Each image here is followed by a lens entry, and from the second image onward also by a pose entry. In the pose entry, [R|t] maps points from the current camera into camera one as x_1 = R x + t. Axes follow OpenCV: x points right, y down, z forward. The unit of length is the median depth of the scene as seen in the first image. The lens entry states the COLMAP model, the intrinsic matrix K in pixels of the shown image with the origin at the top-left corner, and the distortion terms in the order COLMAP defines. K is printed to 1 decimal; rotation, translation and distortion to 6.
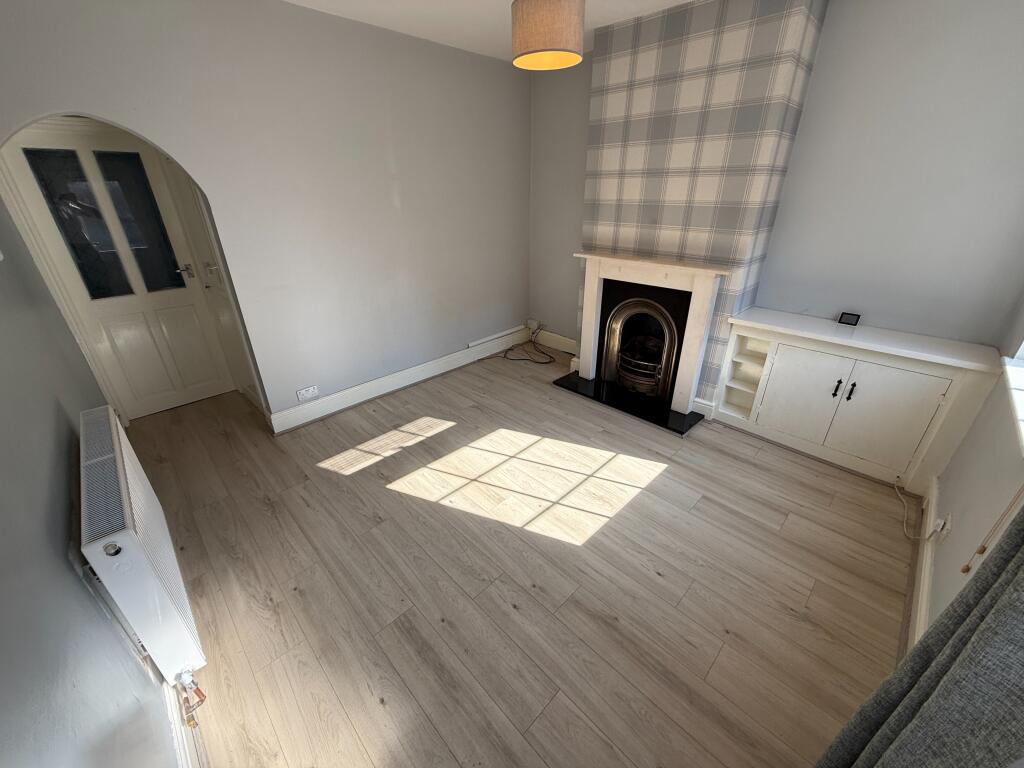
lens RADIAL K [[407.3, 0, 510.6], [0, 407.3, 385.0], [0, 0, 1]] dist [-0.003732, -0.000588]
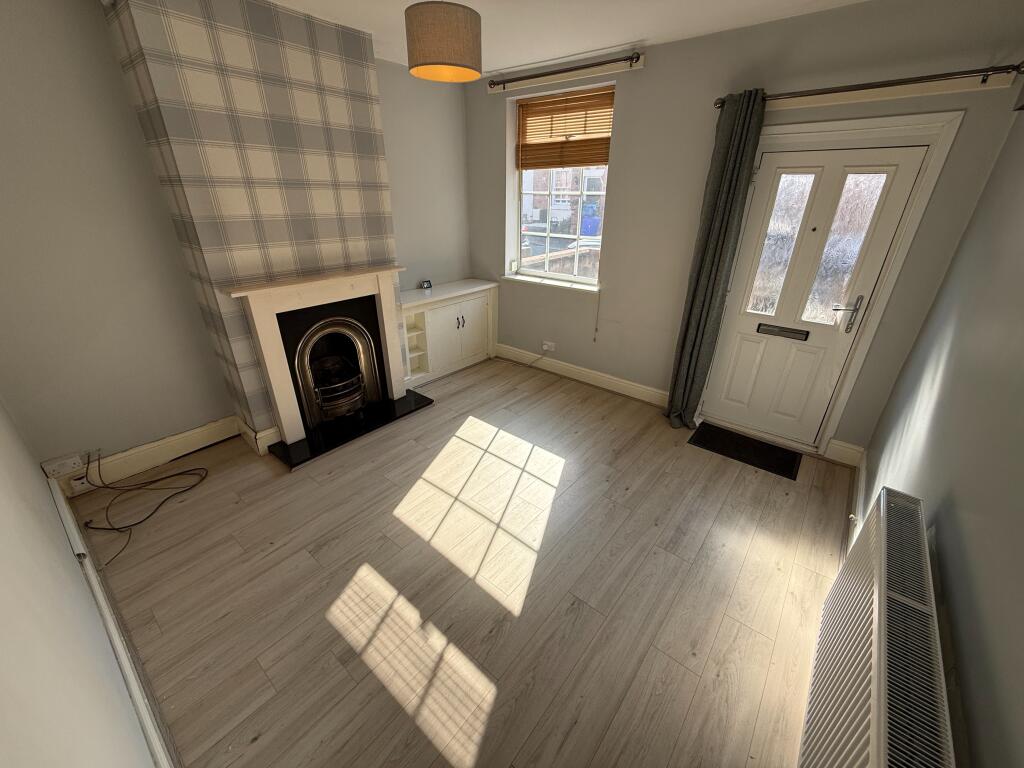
lens RADIAL K [[407.3, 0, 511.8], [0, 407.3, 385.7], [0, 0, 1]] dist [-0.003732, -0.000588]
pose [[-0.111643, -0.412560, 0.904063, -0.704863], [0.427619, 0.801270, 0.418458, -0.339290], [-0.897038, 0.433313, 0.086963, 0.694404]]
